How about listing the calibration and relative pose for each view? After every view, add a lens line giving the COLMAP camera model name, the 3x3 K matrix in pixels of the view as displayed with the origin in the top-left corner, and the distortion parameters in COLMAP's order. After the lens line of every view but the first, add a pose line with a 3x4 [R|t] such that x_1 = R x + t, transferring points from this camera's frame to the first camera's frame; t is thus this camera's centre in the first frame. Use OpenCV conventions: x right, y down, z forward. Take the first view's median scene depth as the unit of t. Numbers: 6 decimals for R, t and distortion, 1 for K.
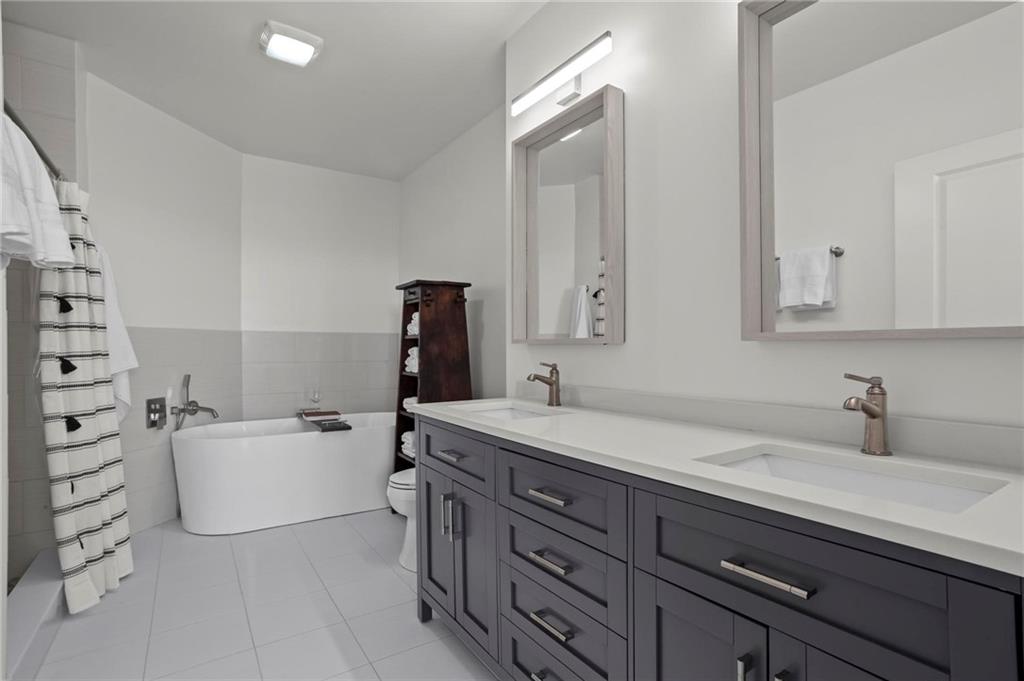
lens RADIAL K [[510.0, 0, 508.1], [0, 510.0, 344.9], [0, 0, 1]] dist [-0.003664, 0.000311]
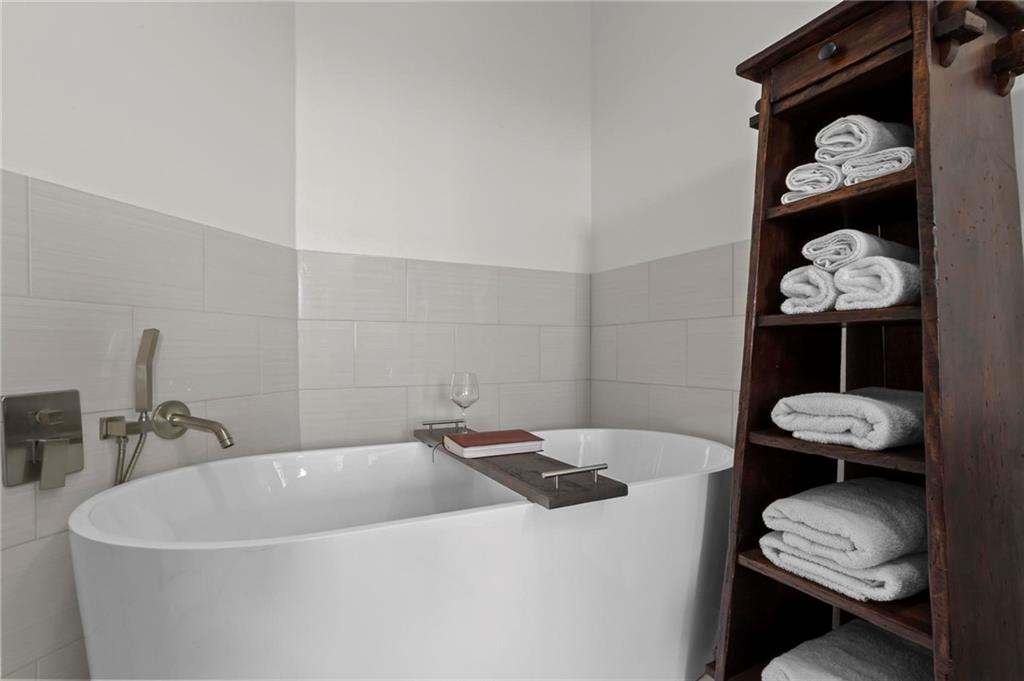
lens RADIAL K [[510.0, 0, 517.0], [0, 510.0, 342.1], [0, 0, 1]] dist [-0.003664, 0.000311]
pose [[0.996877, -0.003411, -0.078895, -0.341257], [0.002149, 0.999869, -0.016069, 0.074334], [0.078939, 0.015849, 0.996753, 0.658989]]
